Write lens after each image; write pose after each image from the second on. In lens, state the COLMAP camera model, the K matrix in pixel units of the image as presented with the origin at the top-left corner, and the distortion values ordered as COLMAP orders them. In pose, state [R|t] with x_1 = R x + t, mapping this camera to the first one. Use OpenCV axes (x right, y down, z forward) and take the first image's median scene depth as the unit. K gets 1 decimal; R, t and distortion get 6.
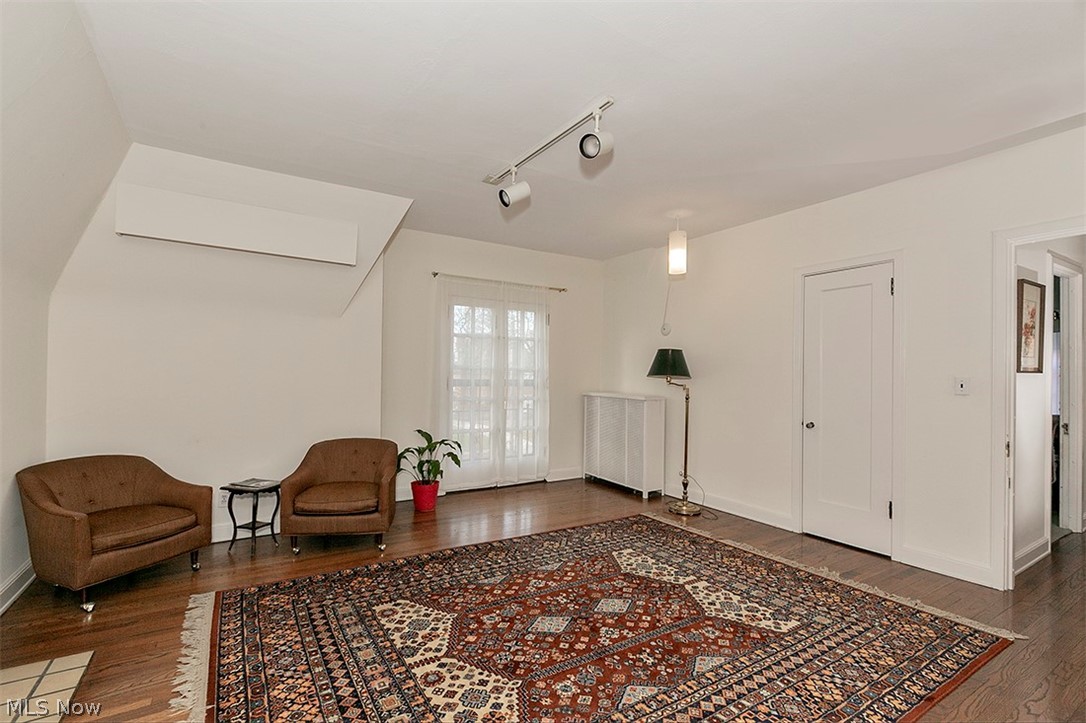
lens RADIAL K [[488.0, 0, 519.4], [0, 488.0, 376.9], [0, 0, 1]] dist [0.003511, -0.000168]
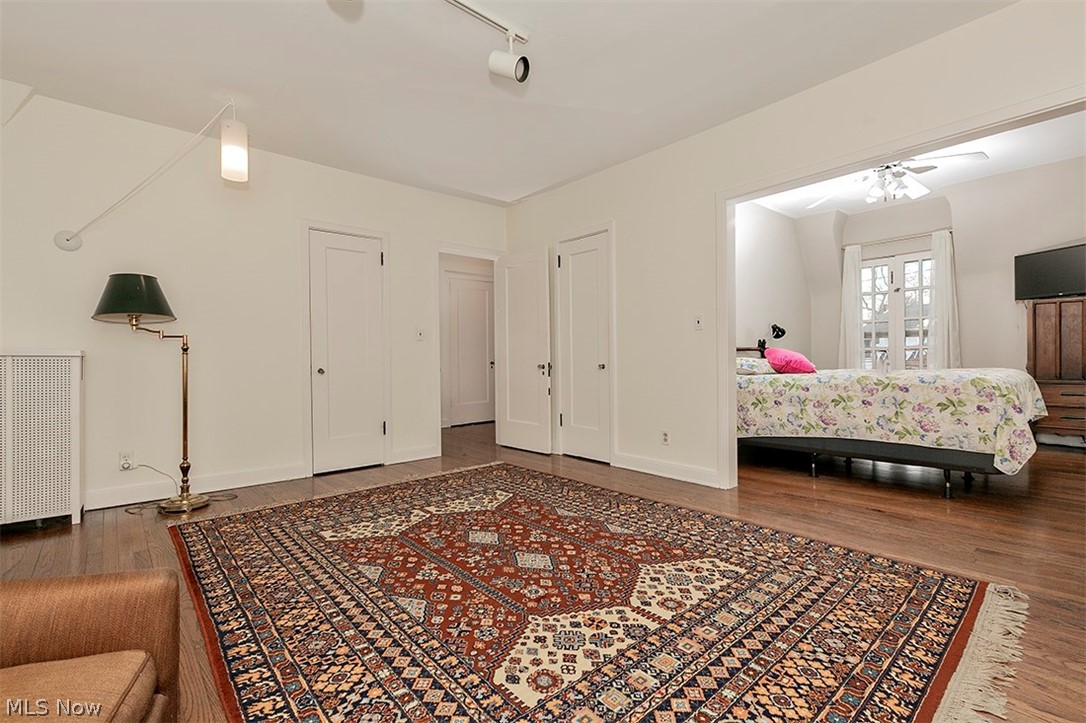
lens RADIAL K [[488.0, 0, 540.7], [0, 488.0, 354.9], [0, 0, 1]] dist [0.003511, -0.000168]
pose [[-0.181272, 0.001655, 0.983432, -0.790148], [0.013612, 0.999907, 0.000827, 0.103258], [-0.983339, 0.013536, -0.181278, 1.058950]]
